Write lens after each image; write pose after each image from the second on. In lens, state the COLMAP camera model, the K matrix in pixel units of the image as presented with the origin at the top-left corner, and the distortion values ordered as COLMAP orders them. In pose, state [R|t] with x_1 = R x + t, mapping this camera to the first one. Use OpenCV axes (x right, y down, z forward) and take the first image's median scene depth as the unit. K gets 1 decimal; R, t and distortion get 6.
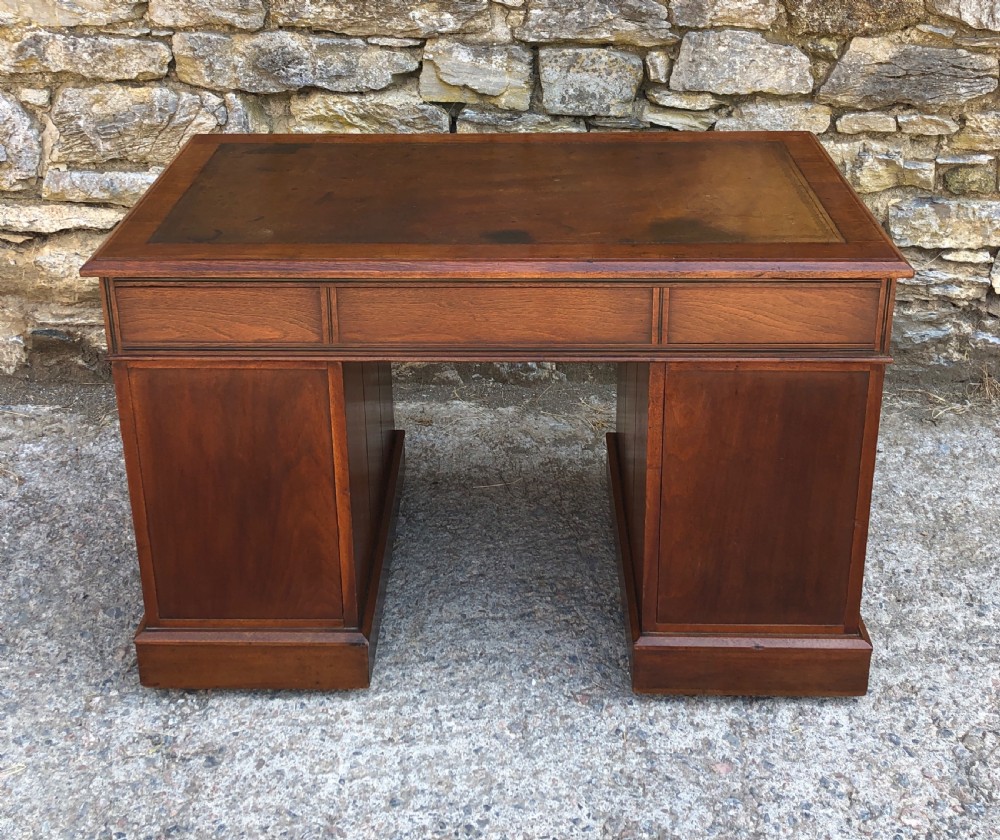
lens RADIAL K [[1196.6, 0, 496.4], [0, 1196.6, 189.1], [0, 0, 1]] dist [0.010910, 0.000000]
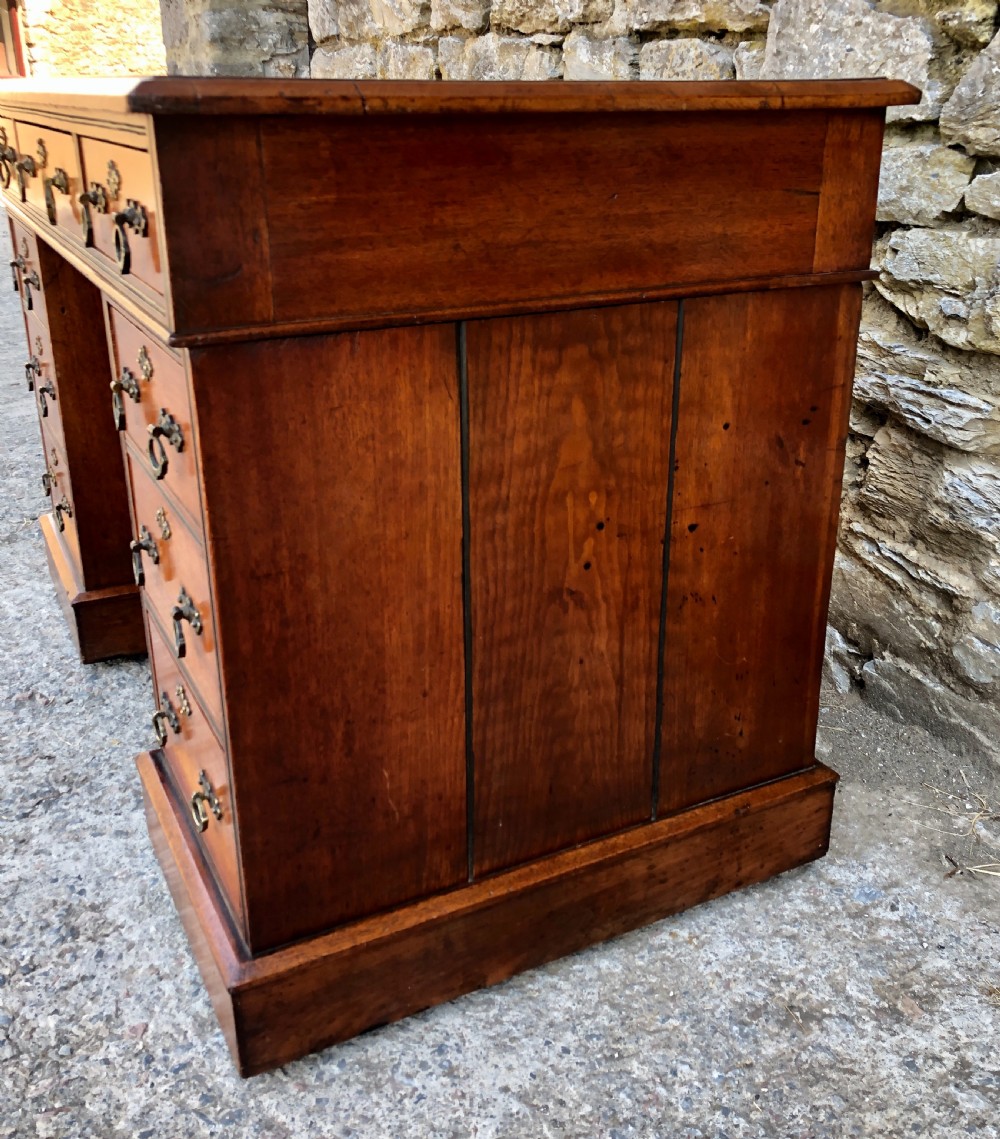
lens RADIAL K [[1129.2, 0, 514.1], [0, 1129.2, 531.0], [0, 0, 1]] dist [0.020415, 0.000000]
pose [[0.455772, 0.325290, -0.828528, 0.641301], [-0.312095, 0.930137, 0.193500, 0.043227], [0.833587, 0.170388, 0.525452, 0.641481]]
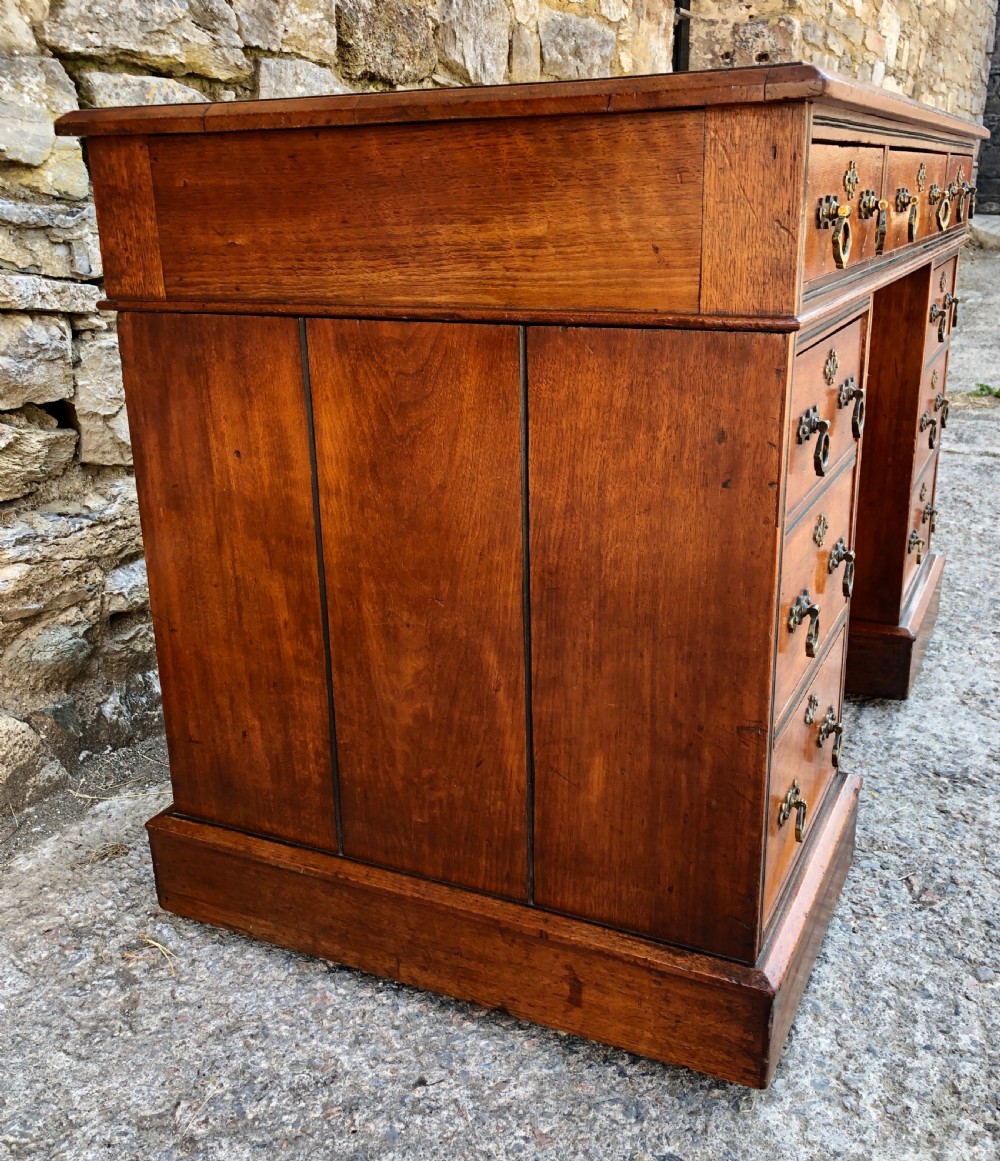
lens RADIAL K [[1164.5, 0, 501.8], [0, 1164.5, 575.4], [0, 0, 1]] dist [0.016220, 0.000000]
pose [[0.447362, -0.289986, 0.846035, -0.384211], [0.325834, 0.933806, 0.147777, 0.074385], [-0.832886, 0.209557, 0.512237, 0.631576]]
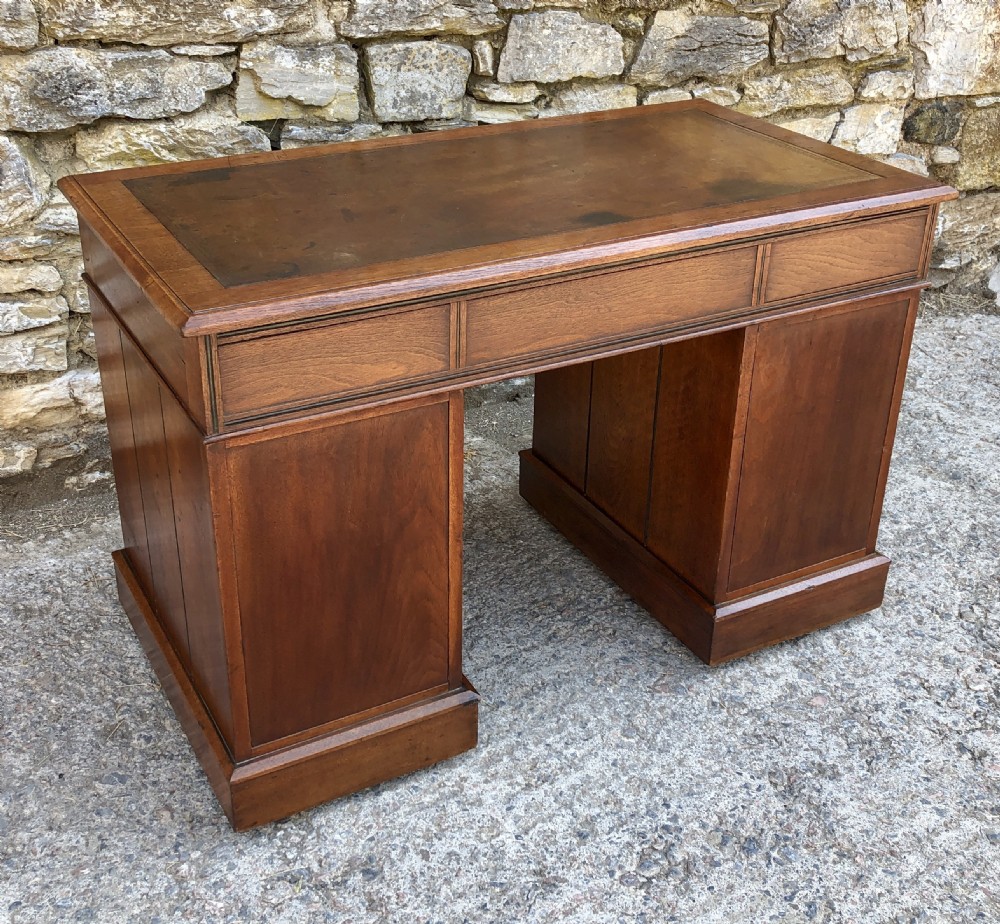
lens RADIAL K [[1255.8, 0, 476.0], [0, 1255.8, 431.8], [0, 0, 1]] dist [0.020194, 0.000000]
pose [[0.871440, -0.208199, 0.444123, -0.363005], [0.148870, 0.975001, 0.164959, 0.017714], [-0.467364, -0.077635, 0.880650, 0.130951]]
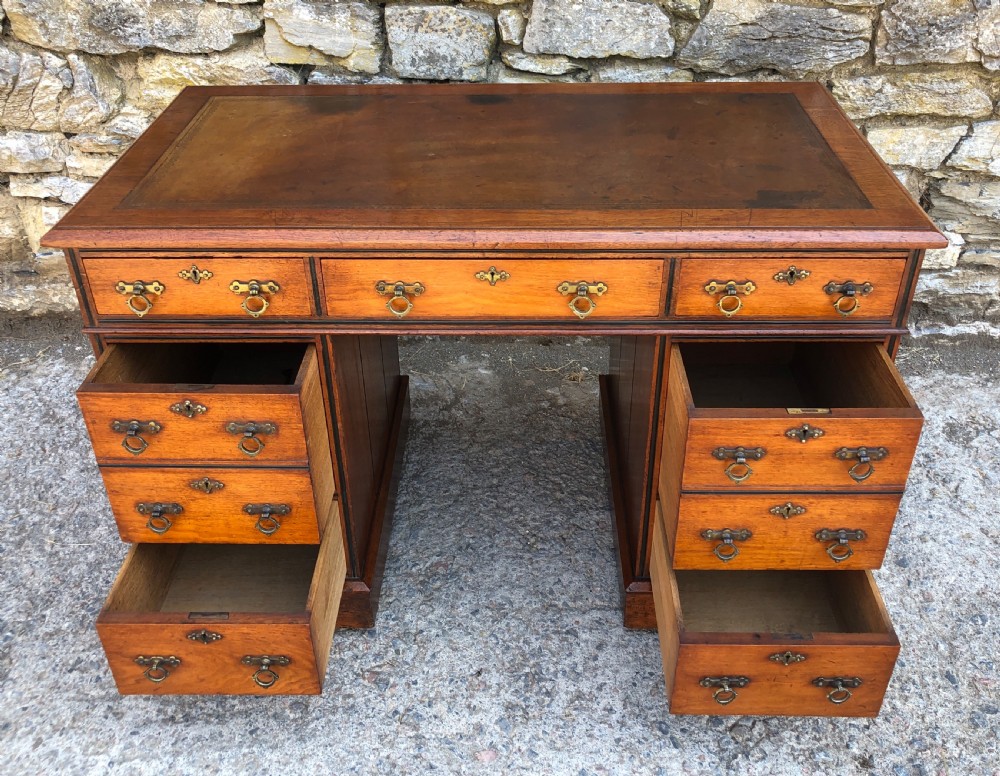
lens RADIAL K [[926.0, 0, 511.4], [0, 926.0, 356.3], [0, 0, 1]] dist [0.007884, 0.000000]
pose [[0.999663, 0.011998, -0.023023, 0.157119], [-0.006180, 0.971288, 0.237825, -0.023430], [0.025216, -0.237602, 0.971035, 0.224732]]
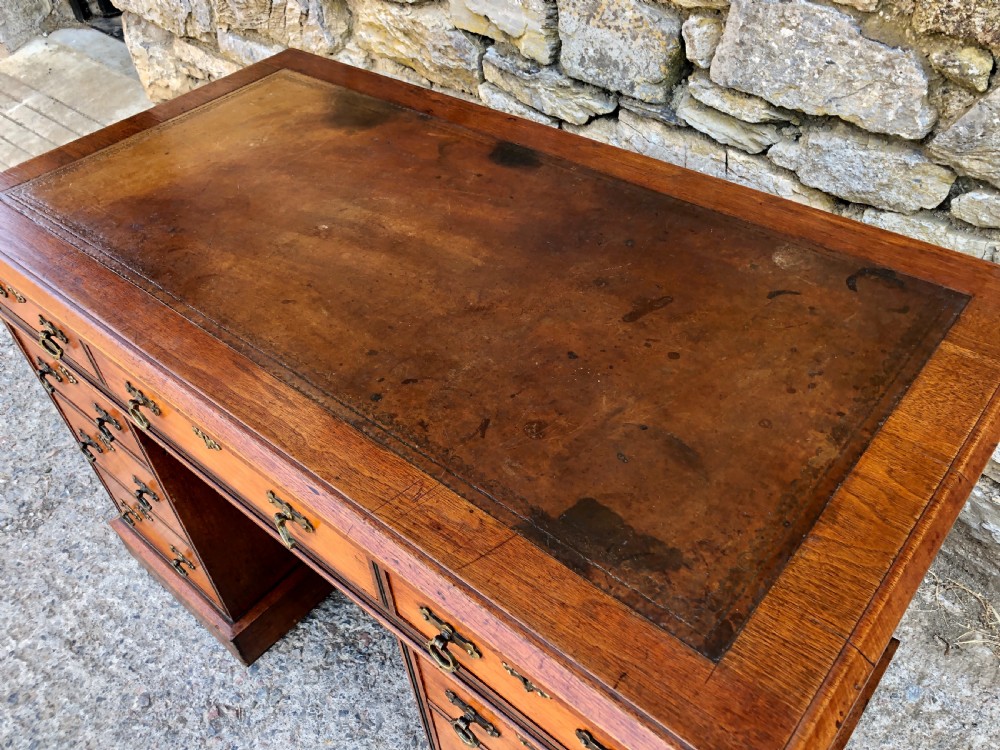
lens RADIAL K [[820.0, 0, 496.2], [0, 820.0, 377.8], [0, 0, 1]] dist [-0.003195, 0.019504]
pose [[0.751697, 0.413242, -0.513987, 0.366844], [-0.167266, 0.873325, 0.457522, -0.129797], [0.637945, -0.257945, 0.725597, 0.549345]]
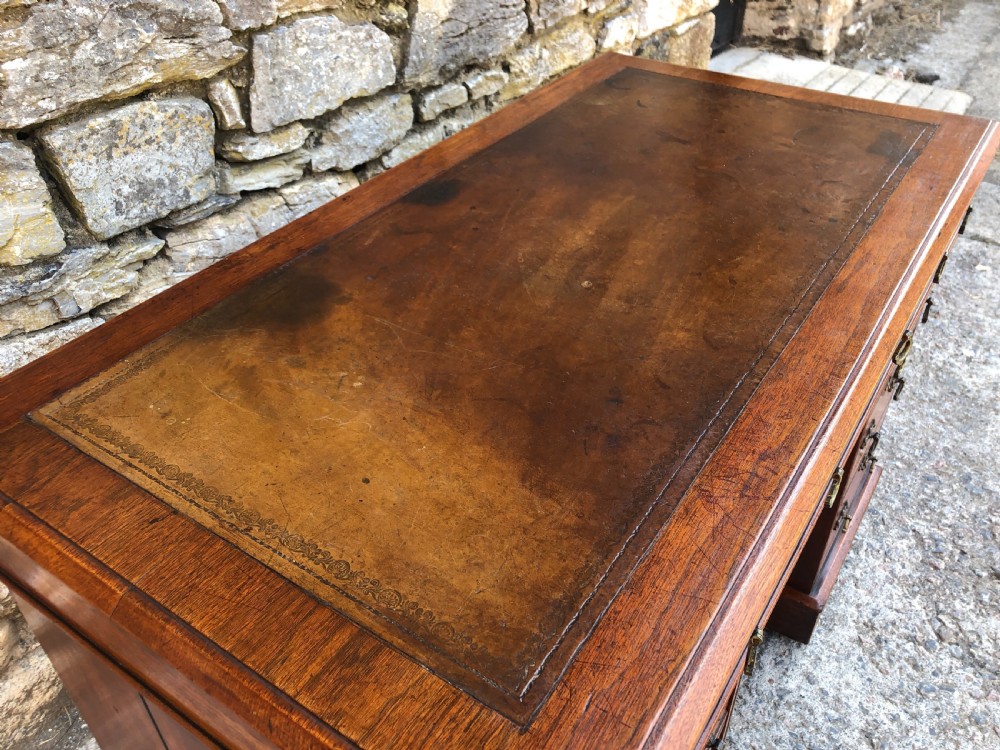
lens RADIAL K [[820.0, 0, 498.9], [0, 820.0, 368.2], [0, 0, 1]] dist [-0.003195, 0.019504]
pose [[0.574207, -0.497884, 0.649922, -0.137844], [0.295922, 0.866382, 0.402259, -0.114859], [-0.763359, -0.038653, 0.644817, 0.607451]]
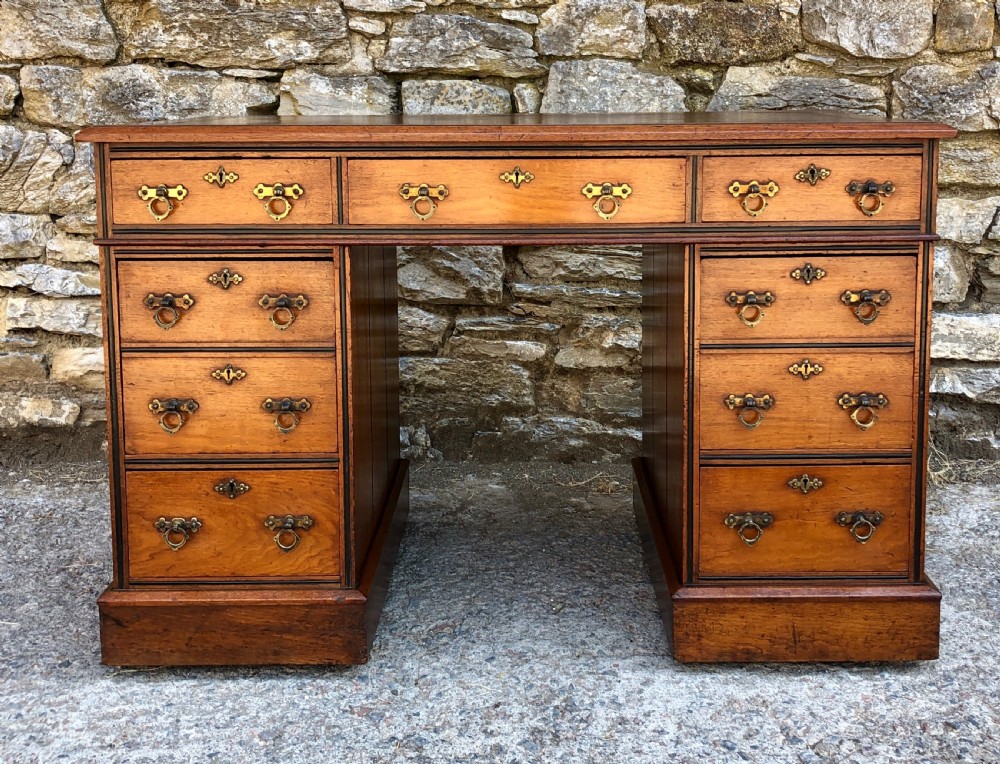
lens RADIAL K [[1192.3, 0, 529.2], [0, 1192.3, 253.0], [0, 0, 1]] dist [0.014724, 0.000000]
pose [[0.999936, -0.000666, -0.011312, 0.148990], [-0.001769, 0.976867, -0.213841, 0.221648], [0.011193, 0.213847, 0.976803, 0.100546]]
